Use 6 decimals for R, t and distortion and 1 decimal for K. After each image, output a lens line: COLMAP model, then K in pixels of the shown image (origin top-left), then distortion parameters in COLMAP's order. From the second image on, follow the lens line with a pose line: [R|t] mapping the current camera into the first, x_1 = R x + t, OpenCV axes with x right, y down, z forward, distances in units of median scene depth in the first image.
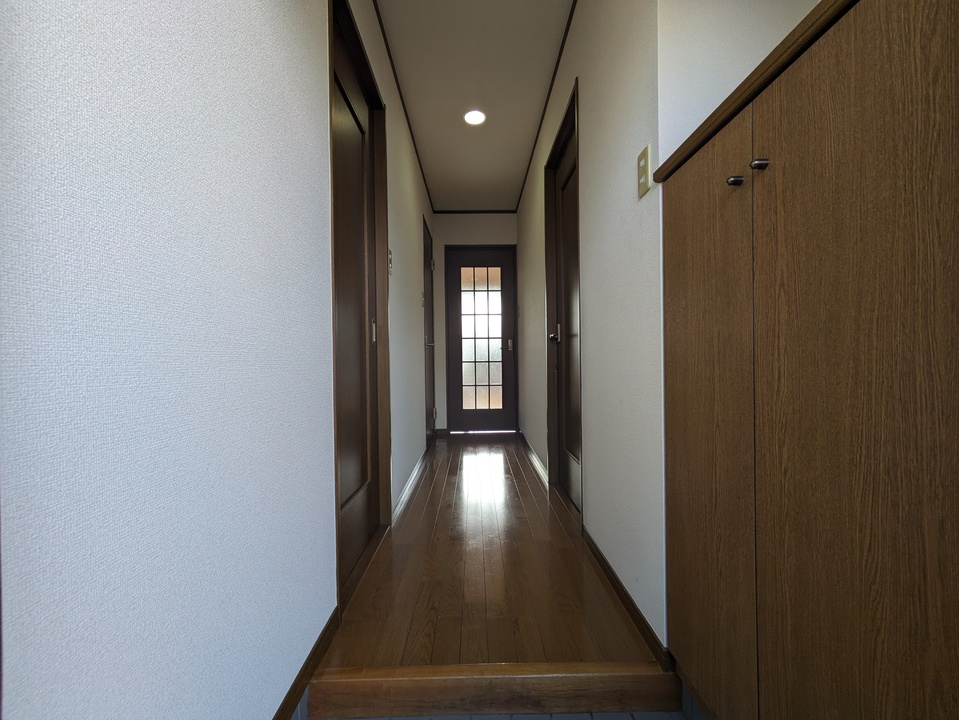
lens RADIAL K [[380.7, 0, 483.8], [0, 380.7, 363.5], [0, 0, 1]] dist [-0.001067, 0.001897]
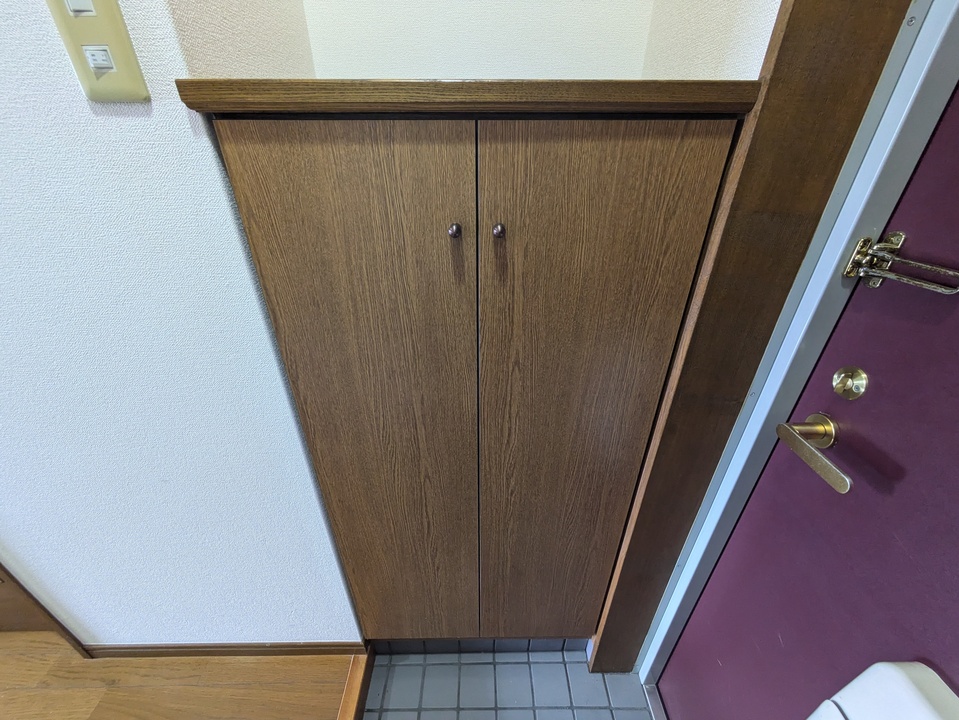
lens RADIAL K [[380.7, 0, 481.0], [0, 380.7, 358.4], [0, 0, 1]] dist [-0.001067, 0.001897]
pose [[0.014388, -0.480384, 0.876940, -0.093427], [0.004615, 0.877054, 0.480370, -0.647261], [-0.999886, -0.002865, 0.014836, 0.990569]]
